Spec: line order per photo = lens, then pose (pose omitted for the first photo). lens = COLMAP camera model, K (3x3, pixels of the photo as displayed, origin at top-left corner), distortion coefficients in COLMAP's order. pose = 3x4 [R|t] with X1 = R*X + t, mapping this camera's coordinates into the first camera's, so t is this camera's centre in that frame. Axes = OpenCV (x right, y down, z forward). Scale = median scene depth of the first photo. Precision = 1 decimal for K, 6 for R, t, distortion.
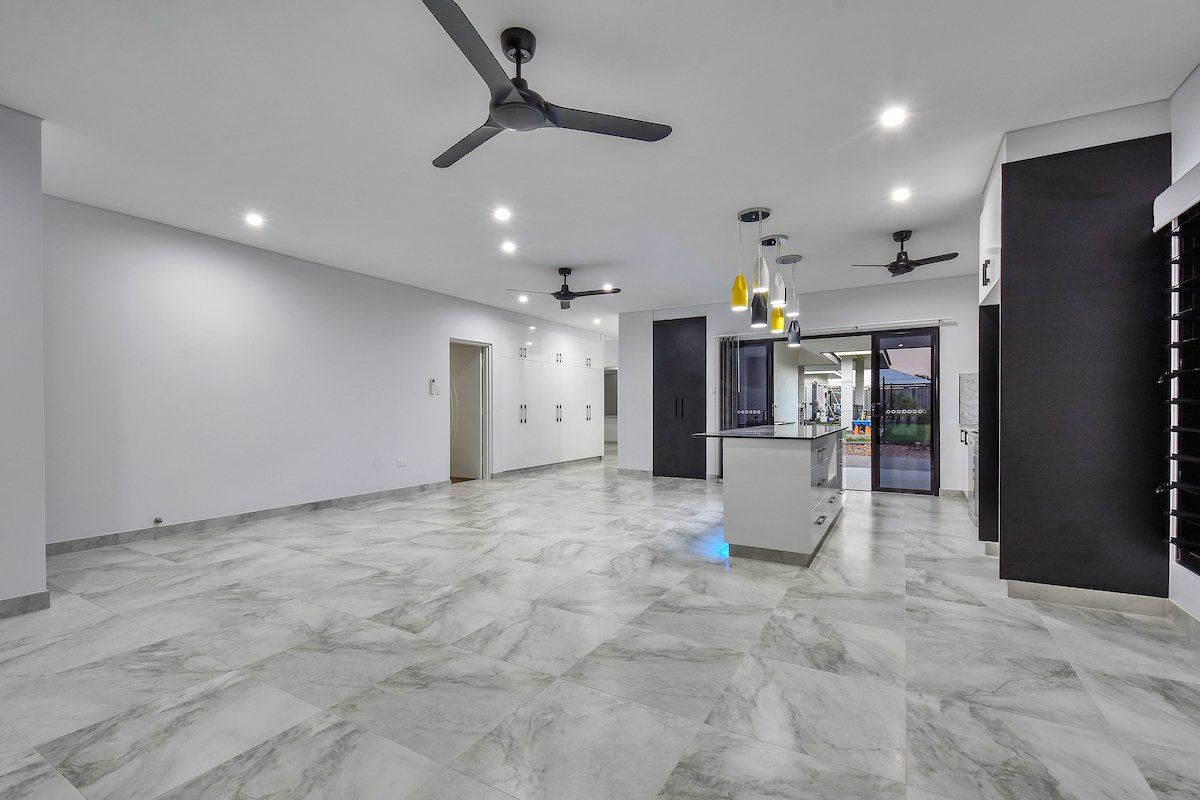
lens RADIAL K [[523.5, 0, 590.4], [0, 523.5, 401.8], [0, 0, 1]] dist [0.024830, -0.012366]
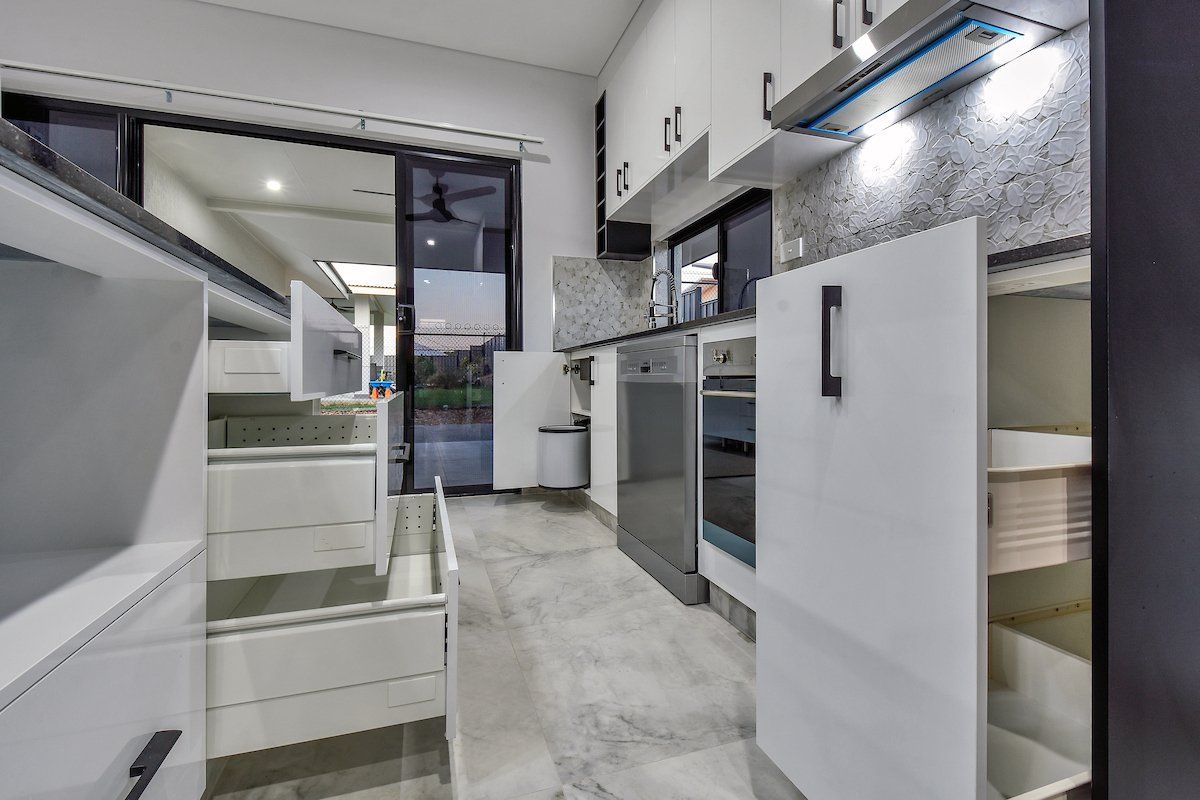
lens RADIAL K [[521.1, 0, 598.6], [0, 521.1, 380.3], [0, 0, 1]] dist [0.043668, -0.022165]
pose [[0.648121, 0.001006, 0.761536, 0.453177], [-0.009067, 0.999938, 0.006395, 0.091191], [-0.761483, -0.011050, 0.648091, 0.856839]]
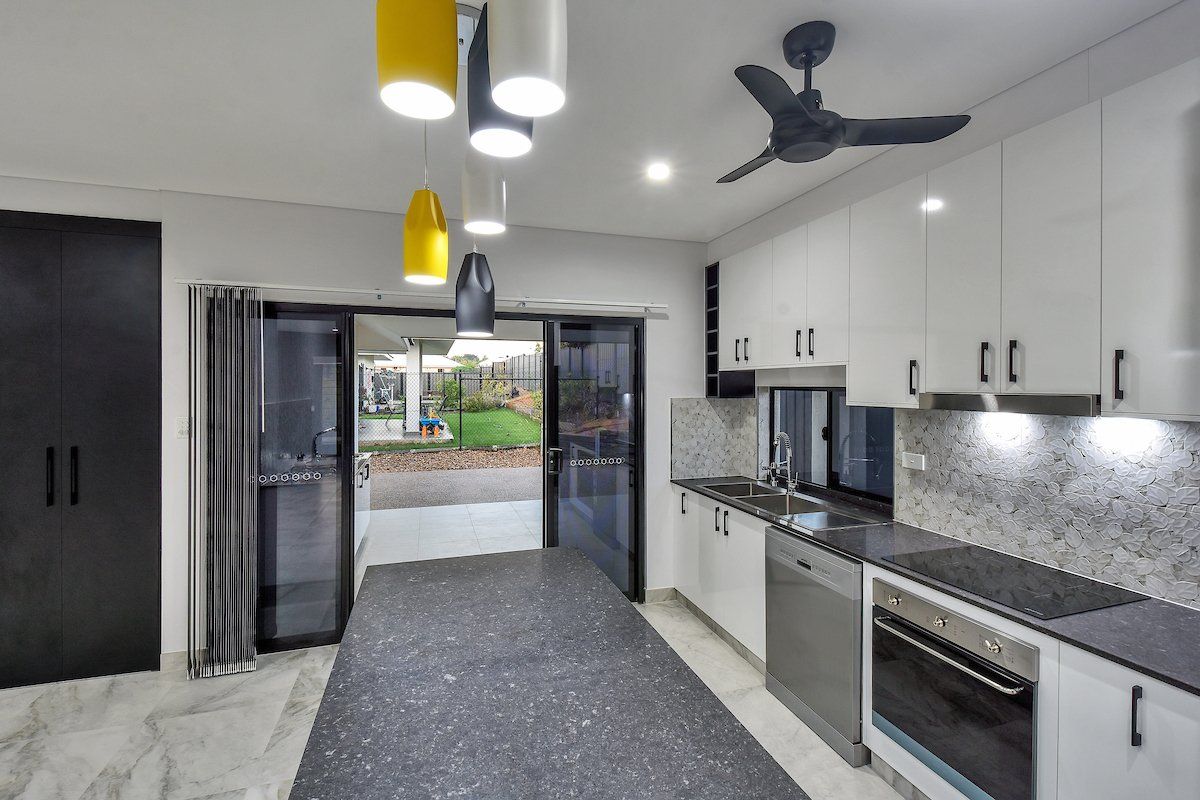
lens RADIAL K [[522.7, 0, 593.8], [0, 522.7, 390.8], [0, 0, 1]] dist [0.025682, -0.012623]
pose [[0.667270, -0.003796, 0.744807, 0.252621], [-0.014534, 0.999730, 0.018117, -0.098663], [-0.744674, -0.022914, 0.667034, 0.903352]]
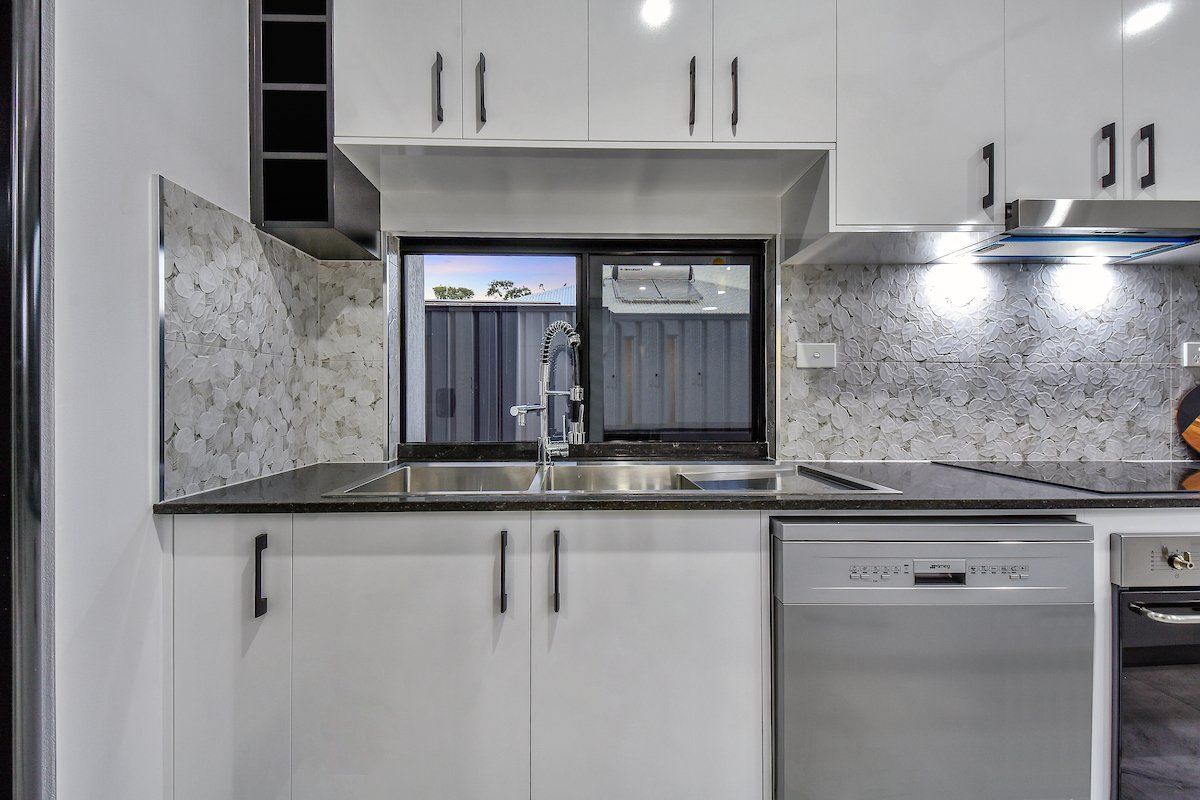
lens RADIAL K [[531.6, 0, 592.4], [0, 531.6, 398.2], [0, 0, 1]] dist [0.031847, -0.012937]
pose [[-0.532803, 0.005174, 0.846223, 0.682718], [-0.009168, 0.999887, -0.011886, 0.015608], [-0.846190, -0.014091, -0.532696, 1.334477]]
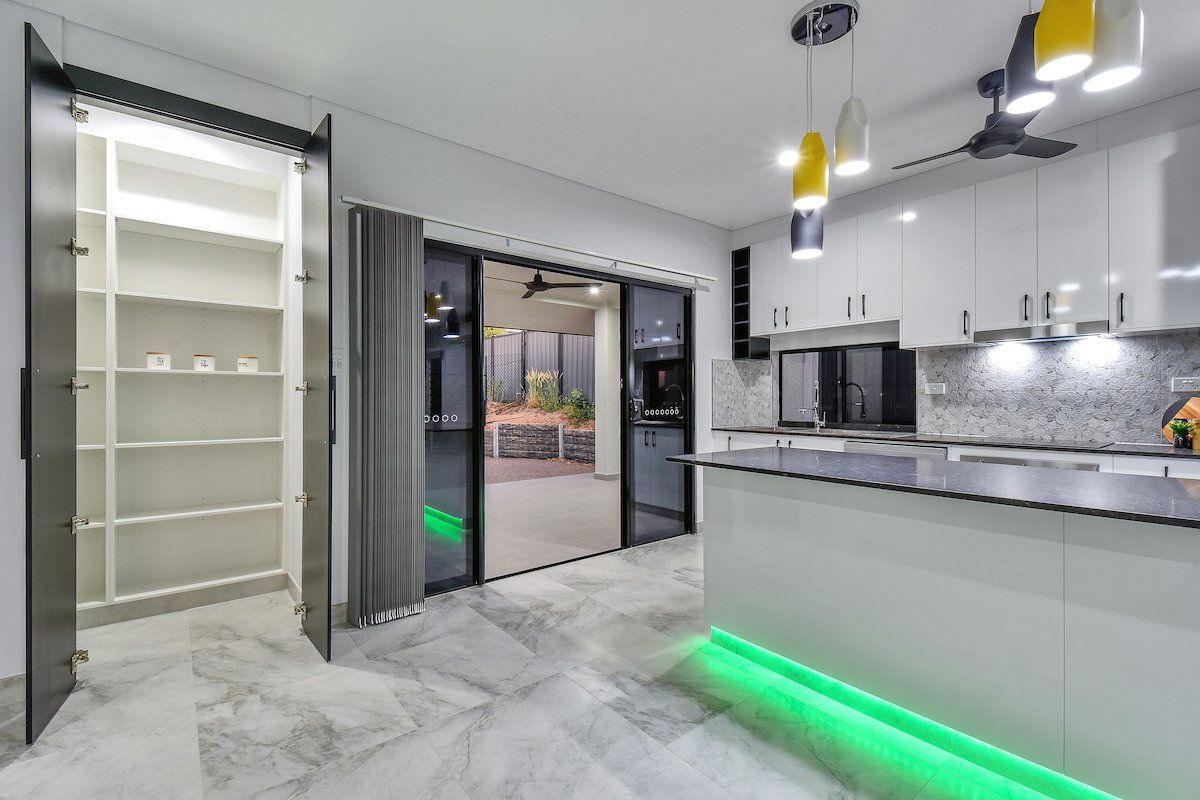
lens RADIAL K [[523.5, 0, 590.4], [0, 523.5, 401.8], [0, 0, 1]] dist [0.024830, -0.012366]
pose [[0.363383, -0.002510, 0.931636, -0.045105], [-0.012380, 0.999895, 0.007522, 0.002312], [-0.931557, -0.014268, 0.363314, 1.221059]]
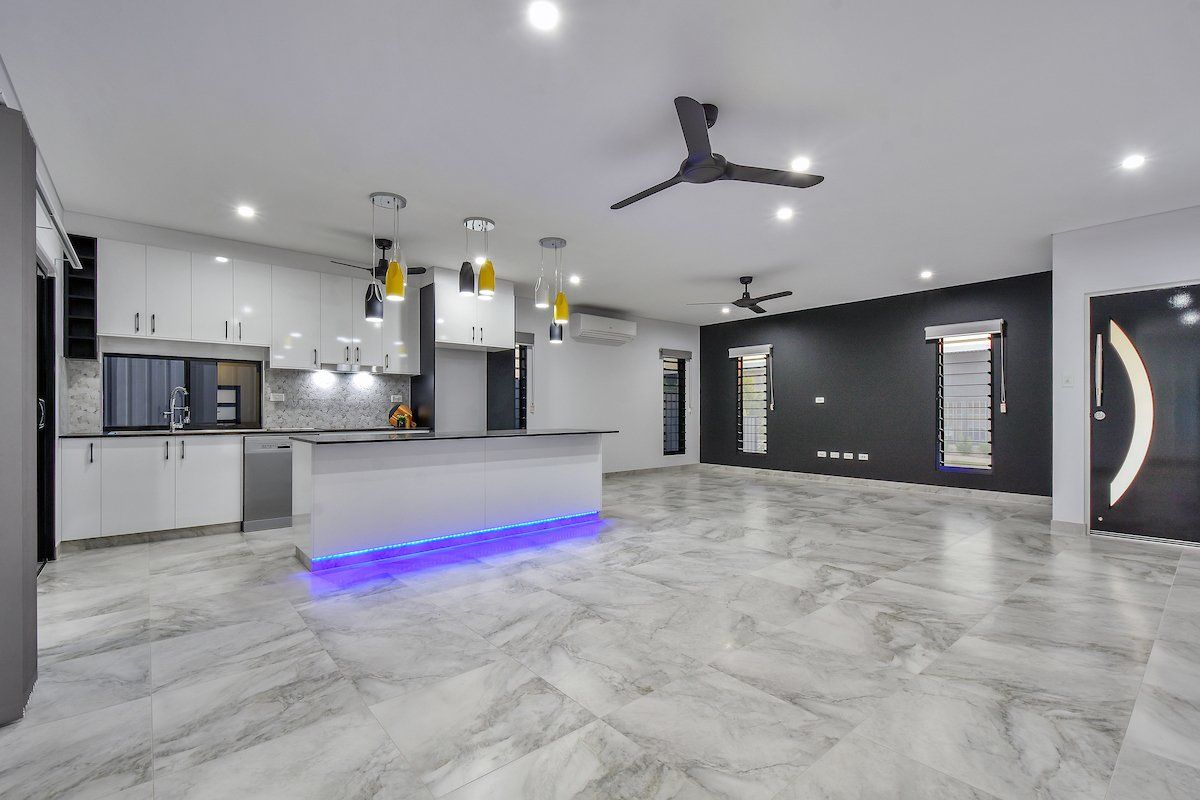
lens RADIAL K [[520.5, 0, 605.1], [0, 520.5, 413.3], [0, 0, 1]] dist [-0.001089, -0.000710]
pose [[-0.949875, 0.000942, 0.312629, -0.140758], [-0.002209, 0.999950, -0.009725, 0.026502], [-0.312623, -0.009928, -0.949825, 1.883692]]
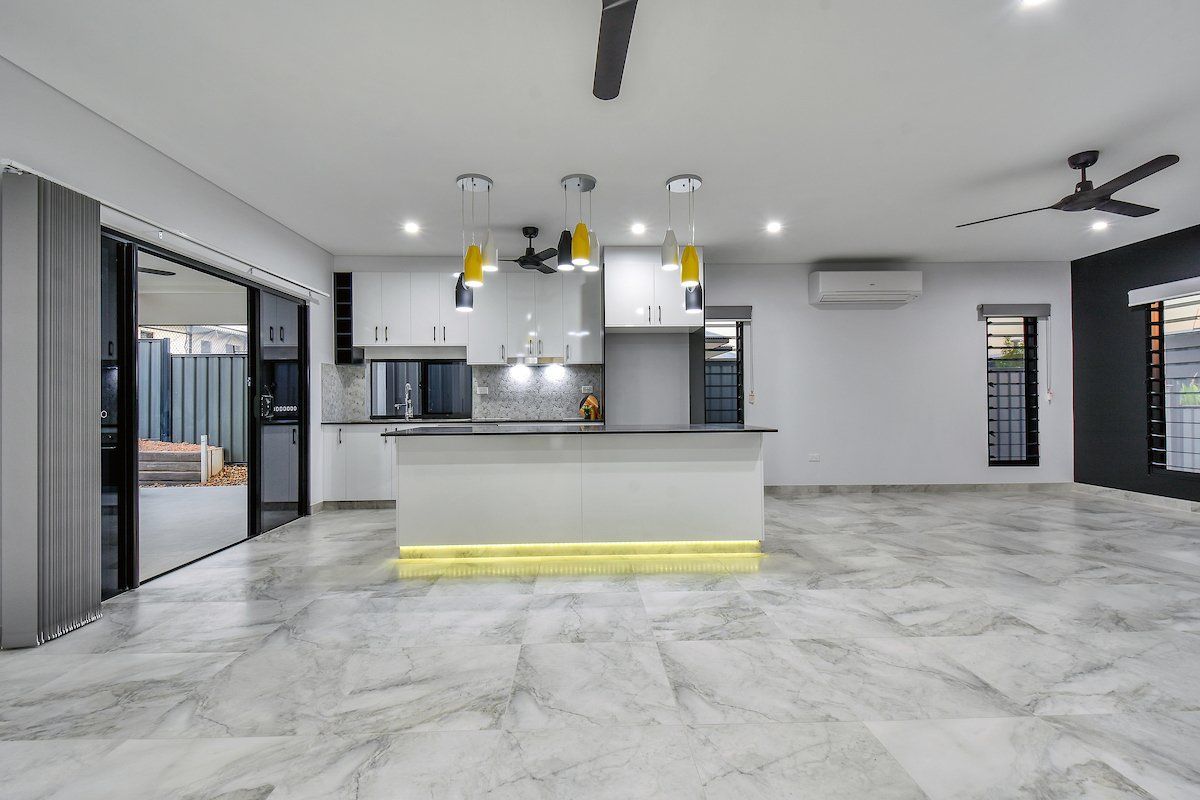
lens RADIAL K [[522.7, 0, 593.8], [0, 522.7, 390.8], [0, 0, 1]] dist [0.025682, -0.012623]
pose [[-0.534526, 0.025917, 0.844755, -0.325048], [-0.002307, 0.999481, -0.032124, 0.022903], [-0.845149, -0.019120, -0.534189, 1.476650]]
